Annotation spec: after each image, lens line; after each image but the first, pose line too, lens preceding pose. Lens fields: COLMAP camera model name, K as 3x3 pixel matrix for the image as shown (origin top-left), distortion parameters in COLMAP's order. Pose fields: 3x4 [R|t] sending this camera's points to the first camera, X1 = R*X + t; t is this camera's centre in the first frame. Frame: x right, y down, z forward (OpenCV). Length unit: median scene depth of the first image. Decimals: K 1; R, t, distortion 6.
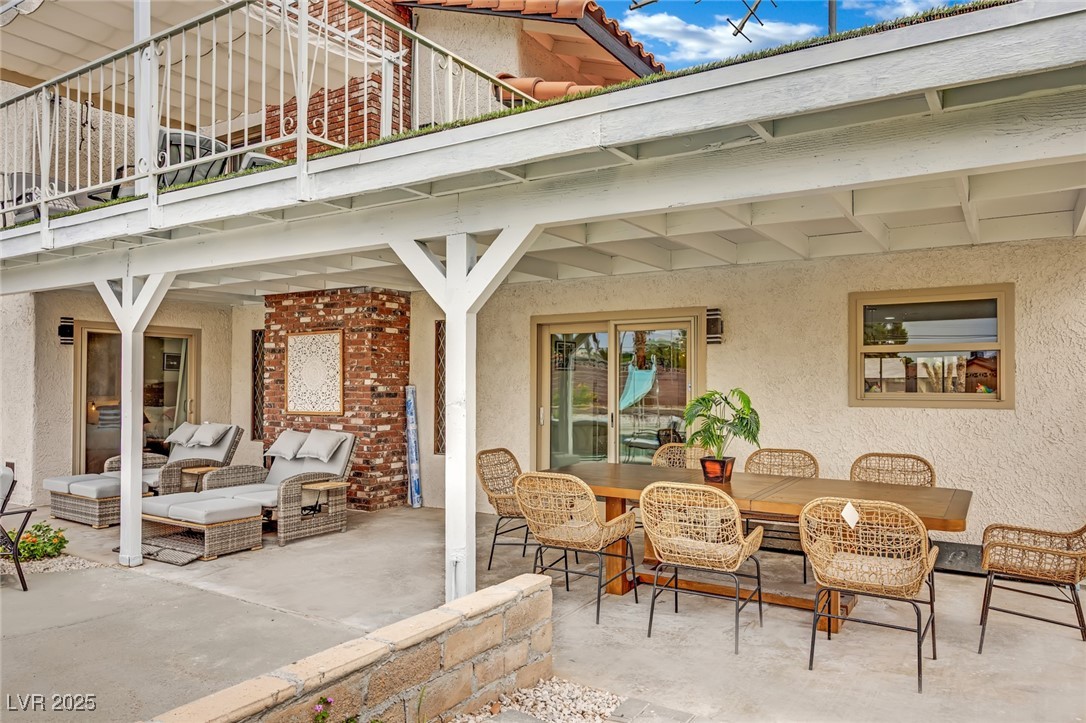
lens RADIAL K [[737.7, 0, 543.0], [0, 737.7, 361.5], [0, 0, 1]] dist [-0.004369, 0.002537]
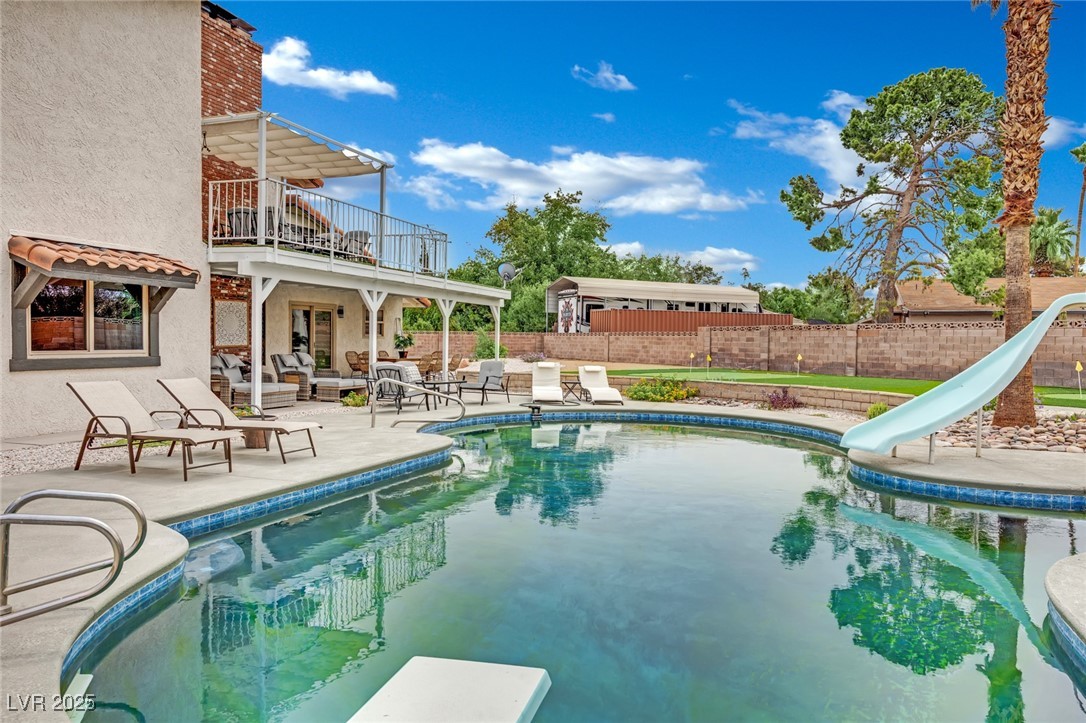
lens RADIAL K [[737.7, 0, 543.0], [0, 737.7, 361.5], [0, 0, 1]] dist [-0.004369, 0.002537]
pose [[-0.221015, -0.035956, 0.974607, -2.226244], [-0.041525, 0.998761, 0.027430, 0.028082], [-0.974386, -0.034408, -0.222234, 0.683991]]
